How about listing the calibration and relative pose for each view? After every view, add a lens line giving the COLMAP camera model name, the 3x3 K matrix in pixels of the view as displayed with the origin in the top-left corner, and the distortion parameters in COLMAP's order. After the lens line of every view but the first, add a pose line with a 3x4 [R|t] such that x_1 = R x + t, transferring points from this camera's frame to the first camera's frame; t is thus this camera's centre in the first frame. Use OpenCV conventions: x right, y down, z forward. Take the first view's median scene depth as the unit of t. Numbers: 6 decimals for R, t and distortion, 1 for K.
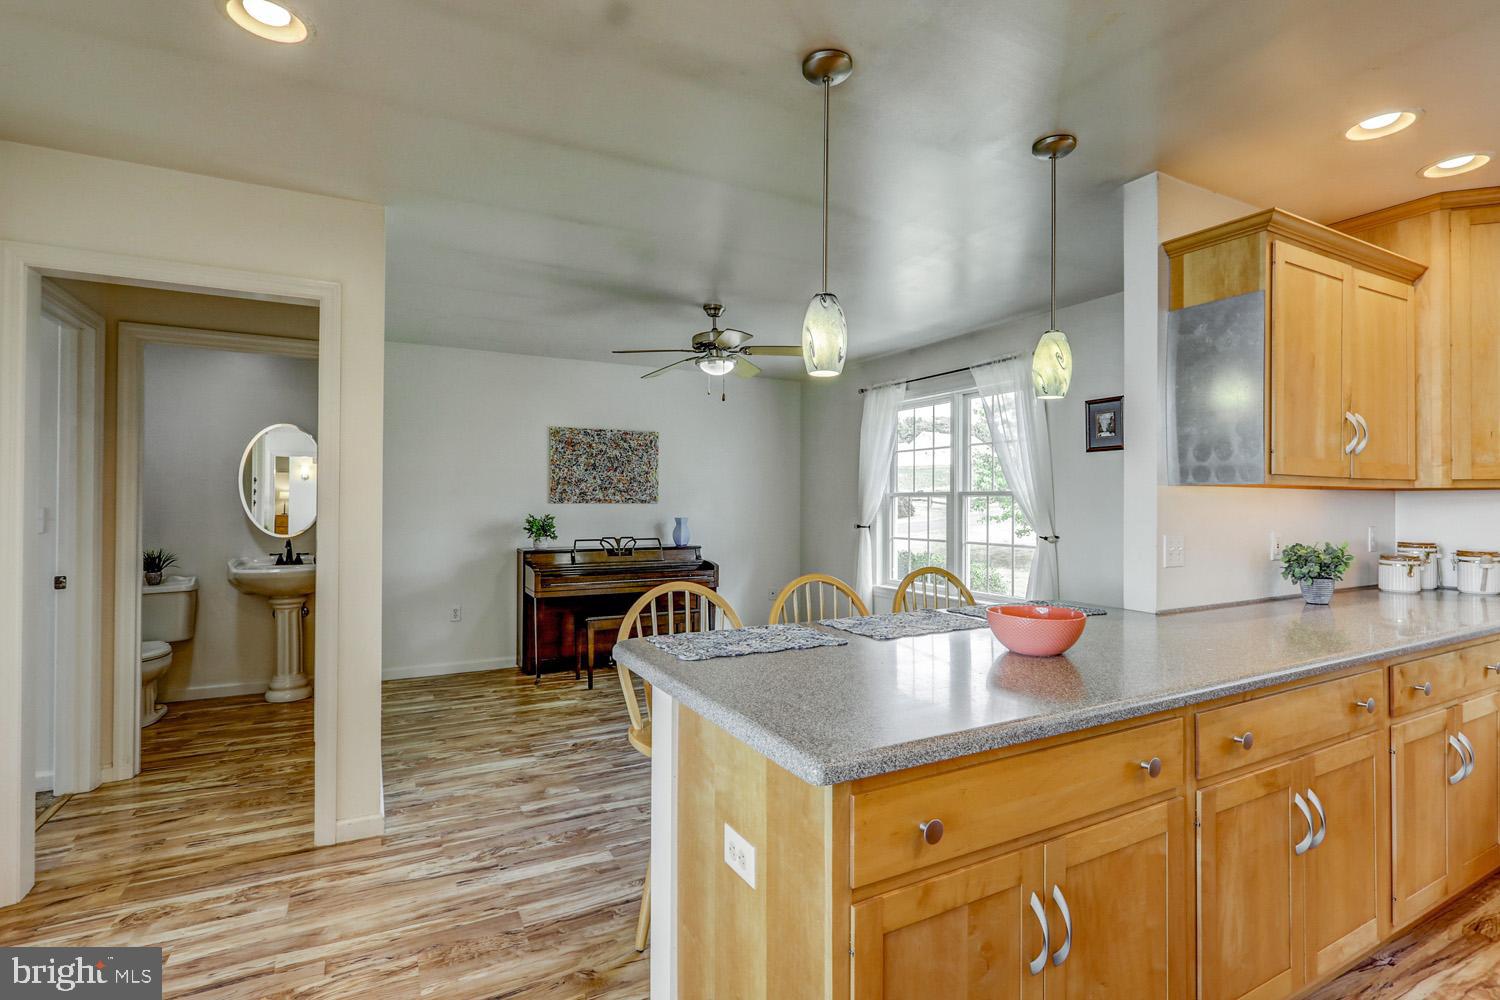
lens RADIAL K [[725.4, 0, 761.1], [0, 725.4, 495.8], [0, 0, 1]] dist [-0.005786, 0.001933]
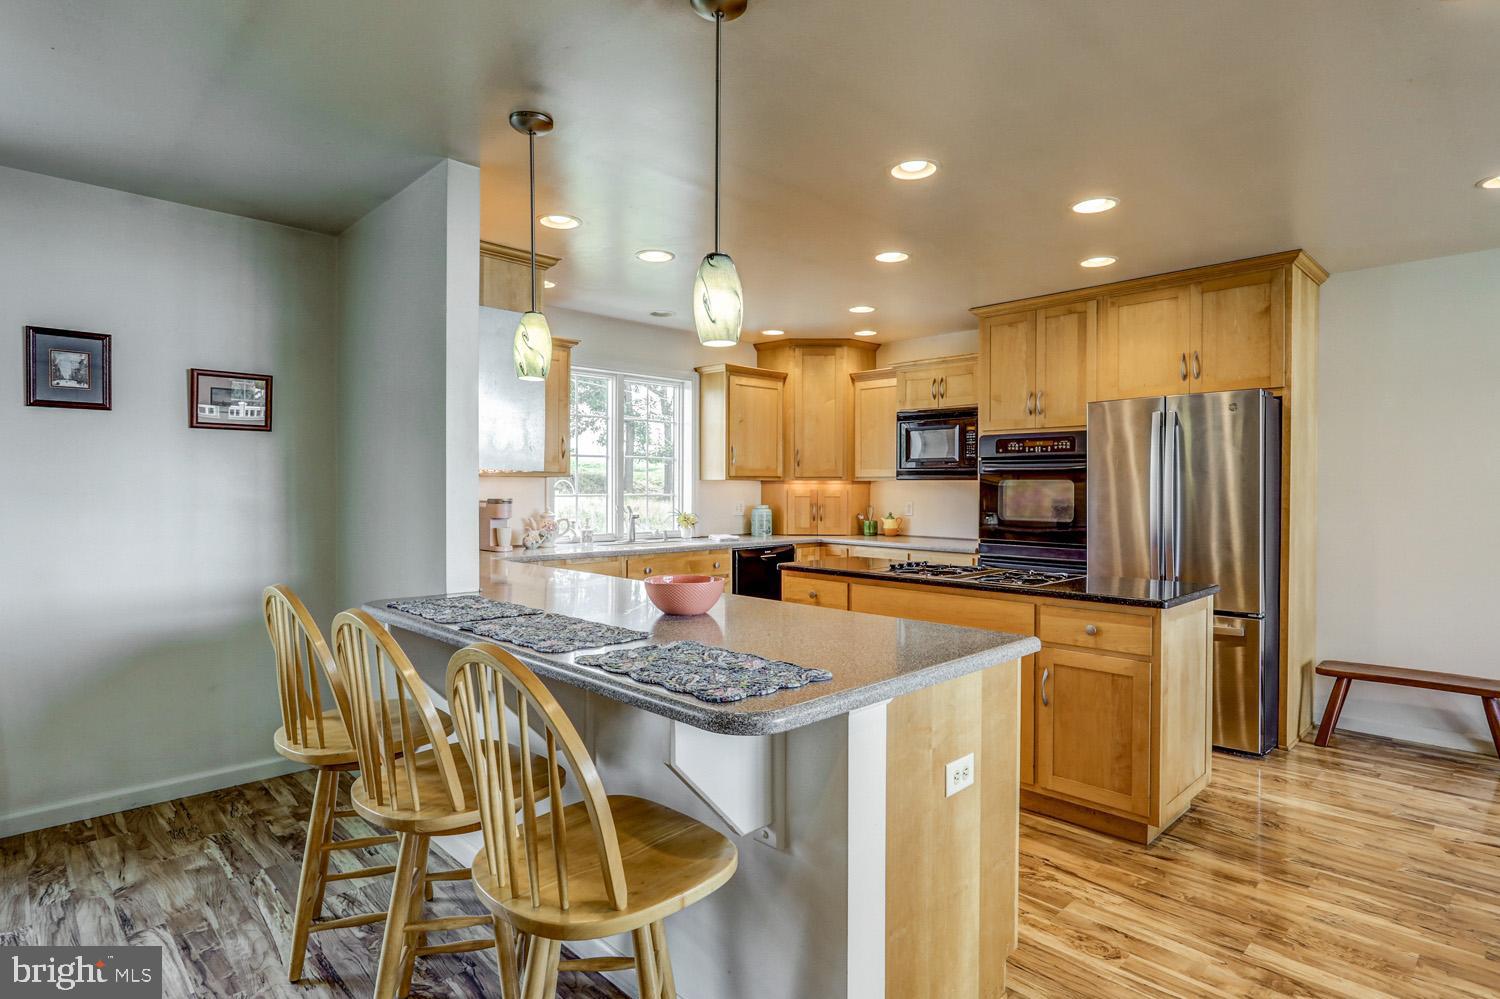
lens RADIAL K [[816.3, 0, 755.4], [0, 816.3, 497.4], [0, 0, 1]] dist [-0.000072, -0.000967]
pose [[-0.286949, -0.013466, 0.957851, -0.702663], [-0.013737, 0.999856, 0.009942, 0.009768], [-0.957847, -0.010306, -0.287093, 0.922076]]
